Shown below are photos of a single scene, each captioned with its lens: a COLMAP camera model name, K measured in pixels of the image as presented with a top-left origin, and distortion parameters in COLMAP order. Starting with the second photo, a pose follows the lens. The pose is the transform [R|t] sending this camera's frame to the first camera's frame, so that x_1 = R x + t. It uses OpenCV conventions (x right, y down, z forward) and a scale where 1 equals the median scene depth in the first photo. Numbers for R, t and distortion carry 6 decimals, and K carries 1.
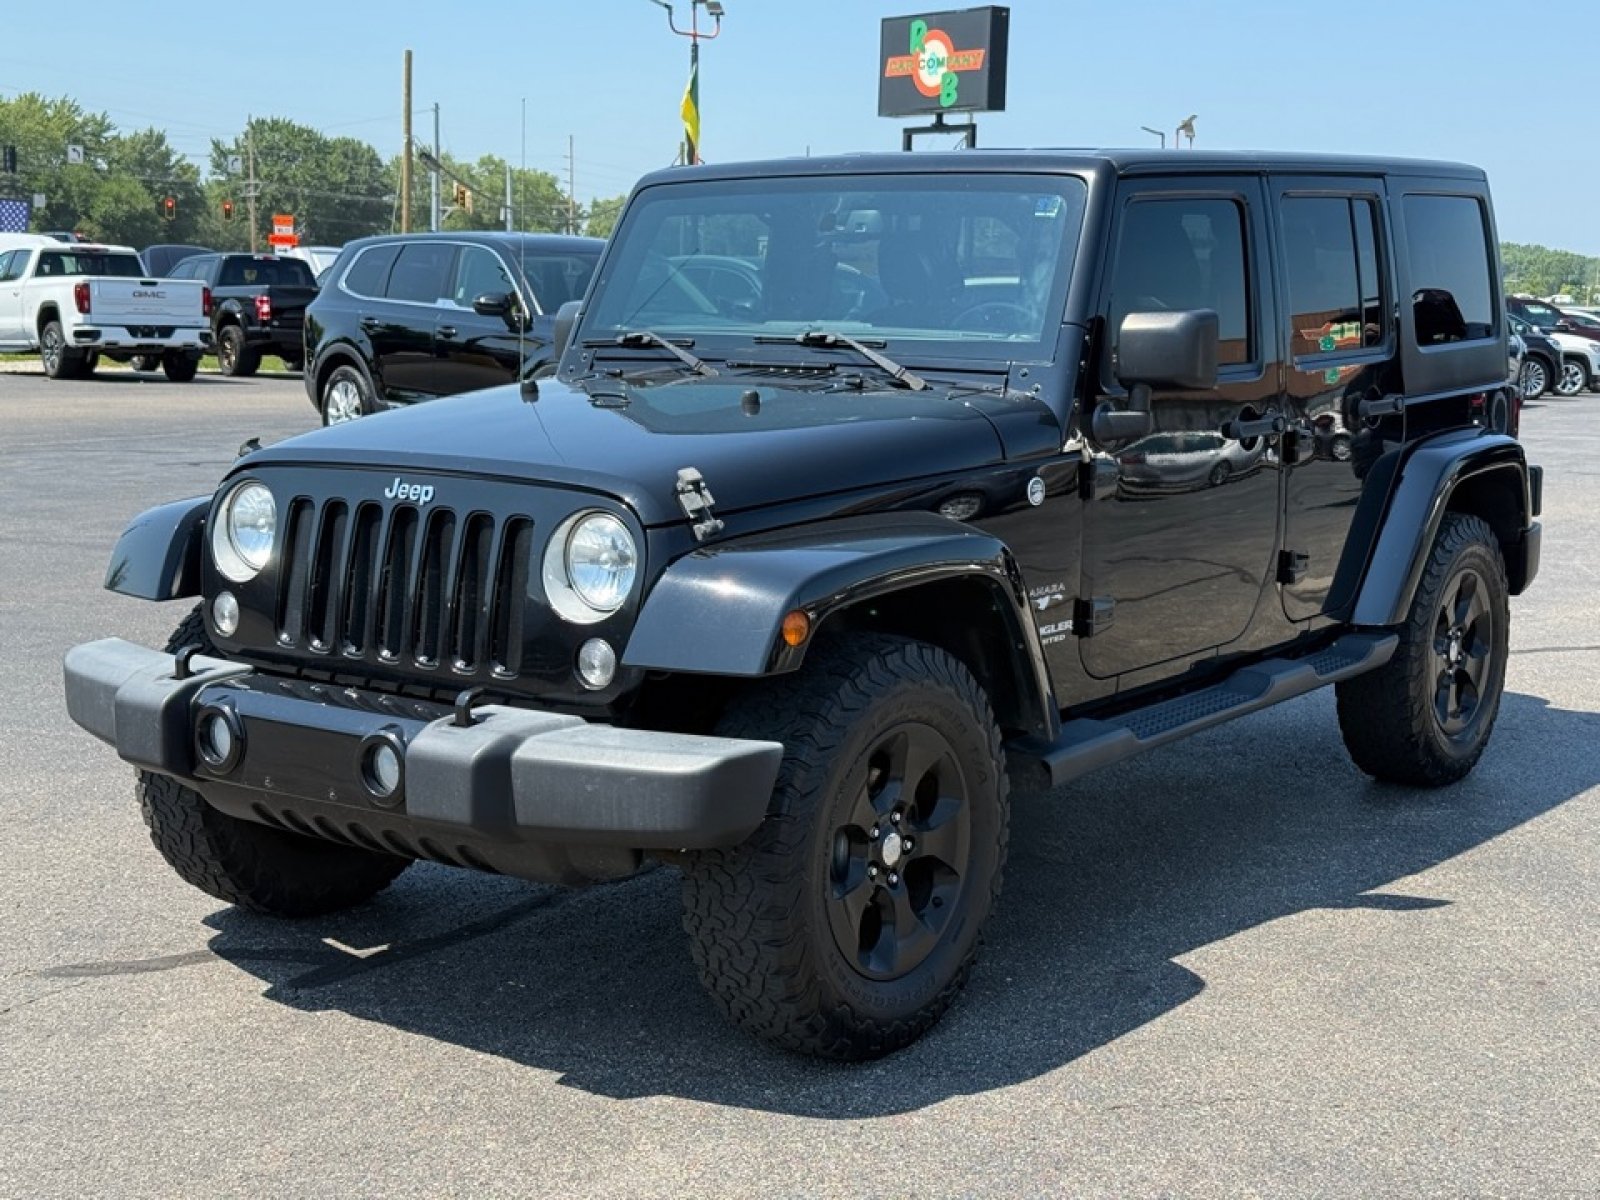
lens RADIAL K [[2182.2, 0, 817.4], [0, 2182.2, 595.2], [0, 0, 1]] dist [0.215309, -0.538286]
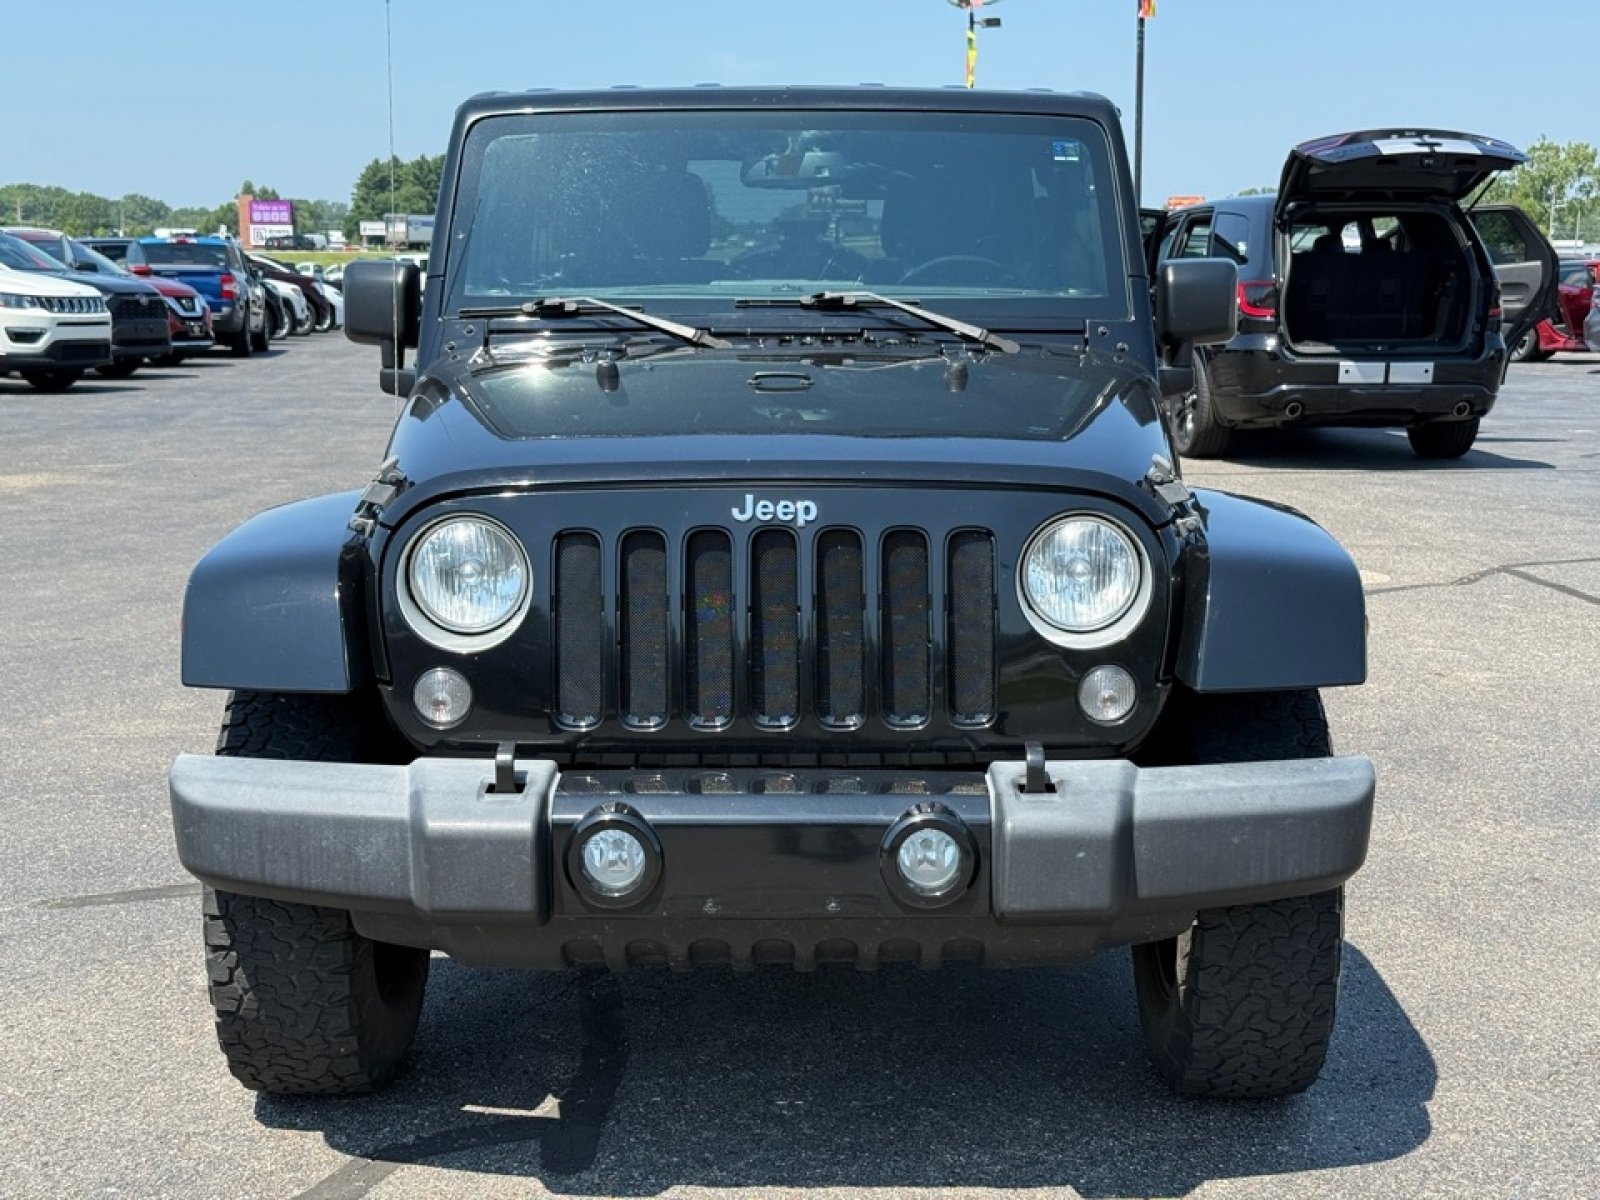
lens RADIAL K [[2182.2, 0, 817.4], [0, 2182.2, 595.2], [0, 0, 1]] dist [0.215309, -0.538286]
pose [[0.804867, -0.102675, 0.584506, -0.594318], [0.088038, 0.994679, 0.053498, -0.053858], [-0.586889, 0.008400, 0.809624, 0.338065]]
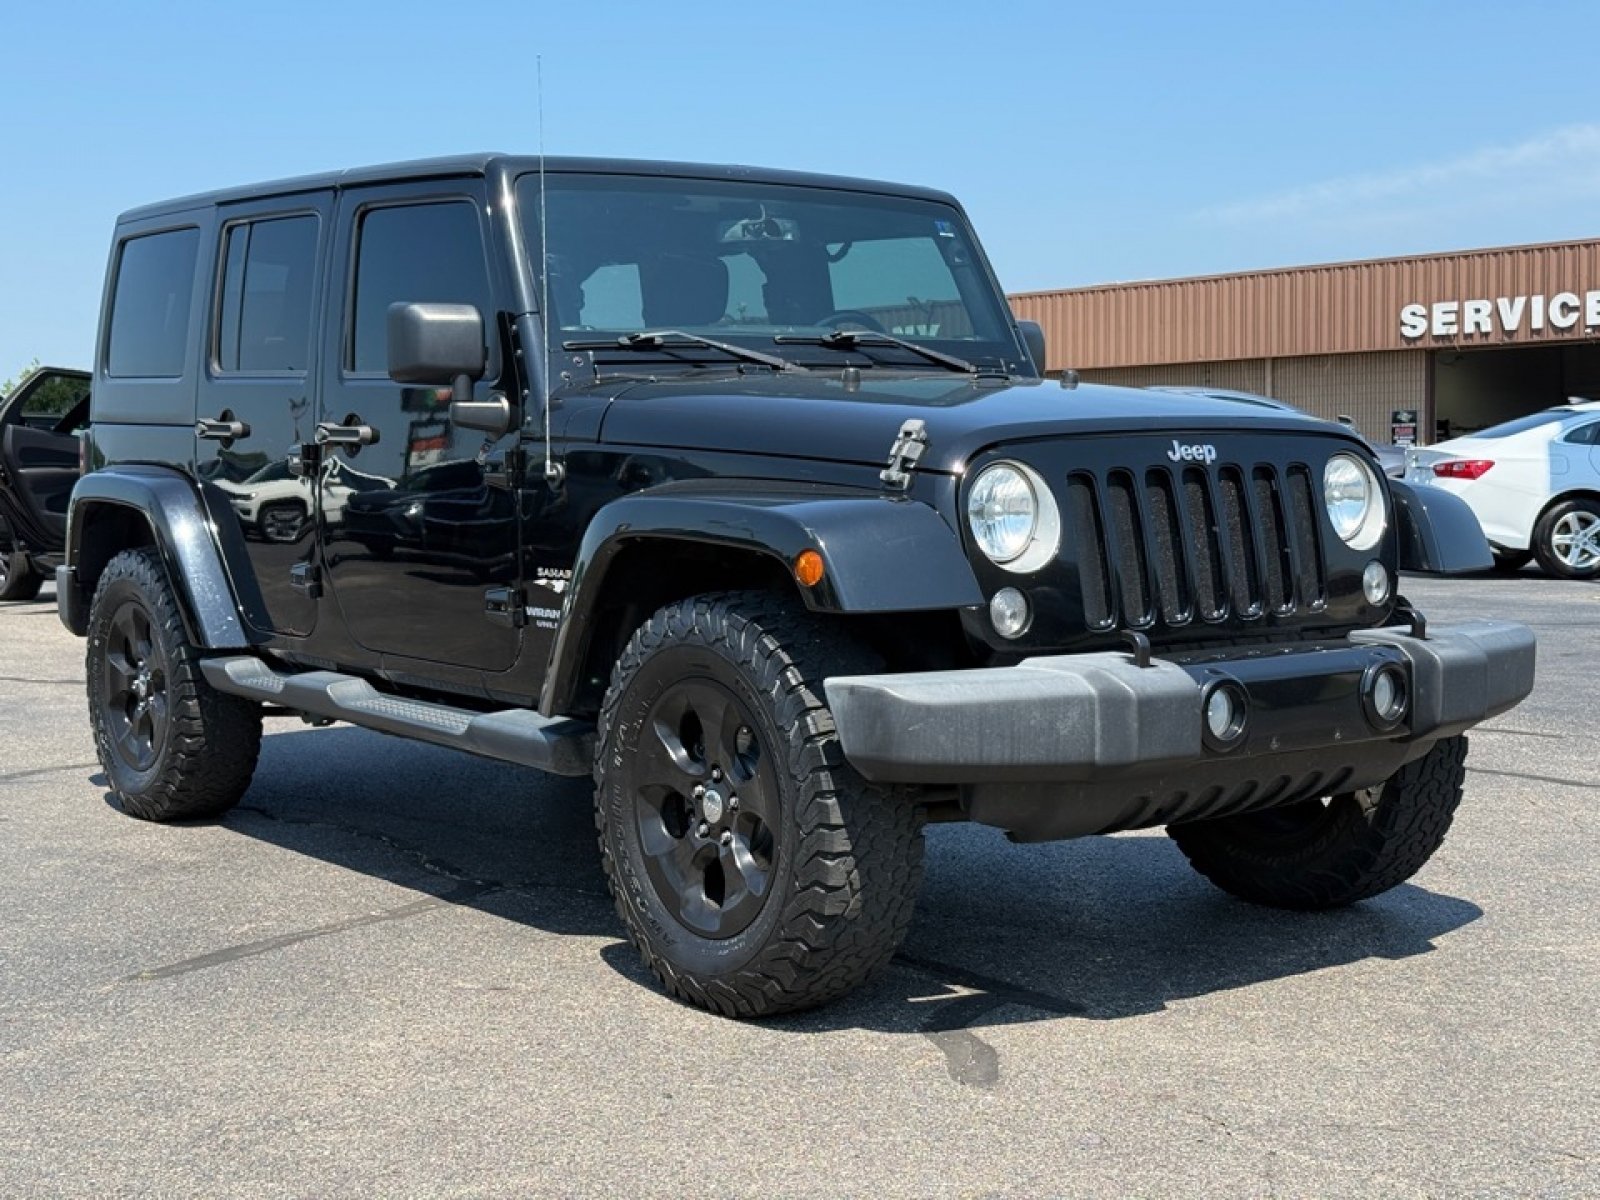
lens RADIAL K [[2182.2, 0, 817.4], [0, 2182.2, 595.2], [0, 0, 1]] dist [0.215309, -0.538286]
pose [[0.283789, -0.075339, 0.955922, -1.127078], [0.148185, 0.988378, 0.033904, -0.039502], [-0.947367, 0.132032, 0.291655, 0.824823]]
